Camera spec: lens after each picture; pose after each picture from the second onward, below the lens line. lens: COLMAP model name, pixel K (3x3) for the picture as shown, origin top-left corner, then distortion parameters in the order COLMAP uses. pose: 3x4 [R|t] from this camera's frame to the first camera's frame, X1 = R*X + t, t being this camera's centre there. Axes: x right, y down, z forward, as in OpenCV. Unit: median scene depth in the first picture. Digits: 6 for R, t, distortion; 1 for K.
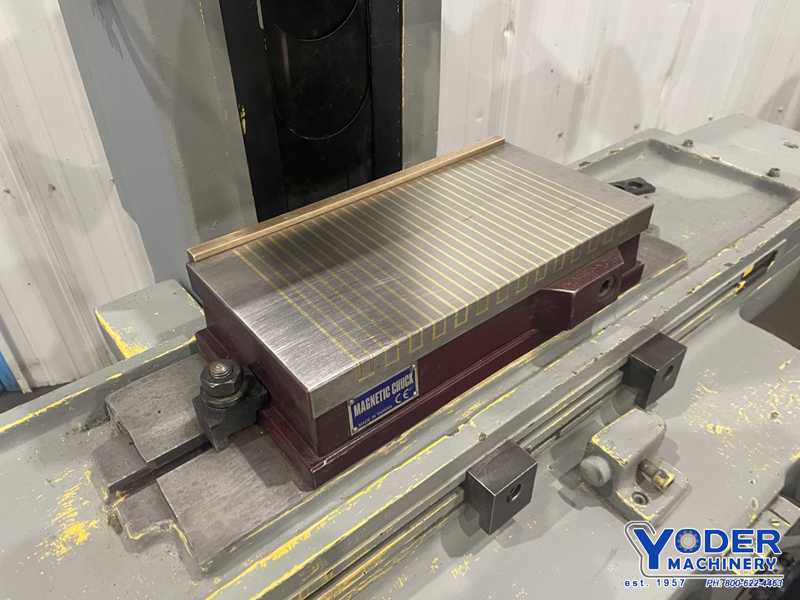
lens RADIAL K [[618.0, 0, 400.0], [0, 618.0, 300.0], [0, 0, 1]] dist [0.068331, -0.129063]
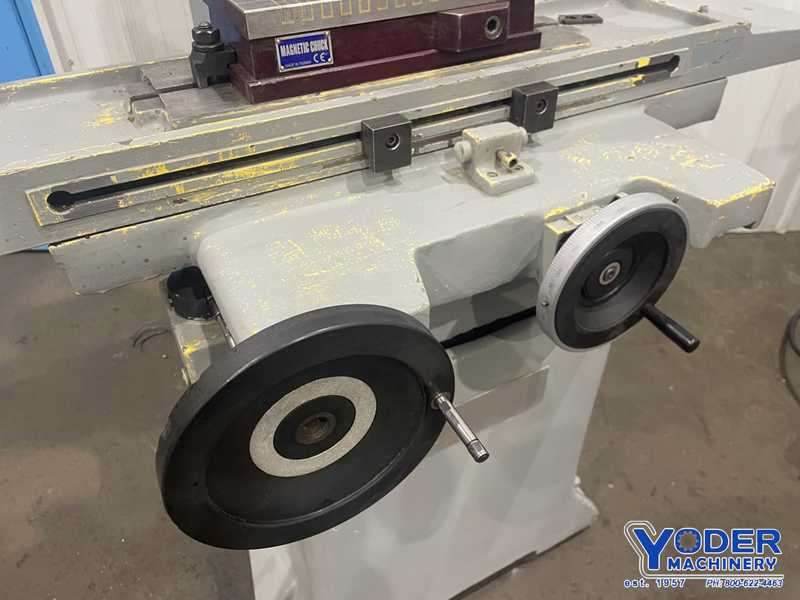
lens RADIAL K [[618.0, 0, 400.0], [0, 618.0, 300.0], [0, 0, 1]] dist [0.068331, -0.129063]
pose [[0.981904, 0.122970, -0.144022, 0.465464], [-0.119843, 0.992333, 0.030227, 0.644502], [0.146634, -0.012420, 0.989113, -0.440040]]
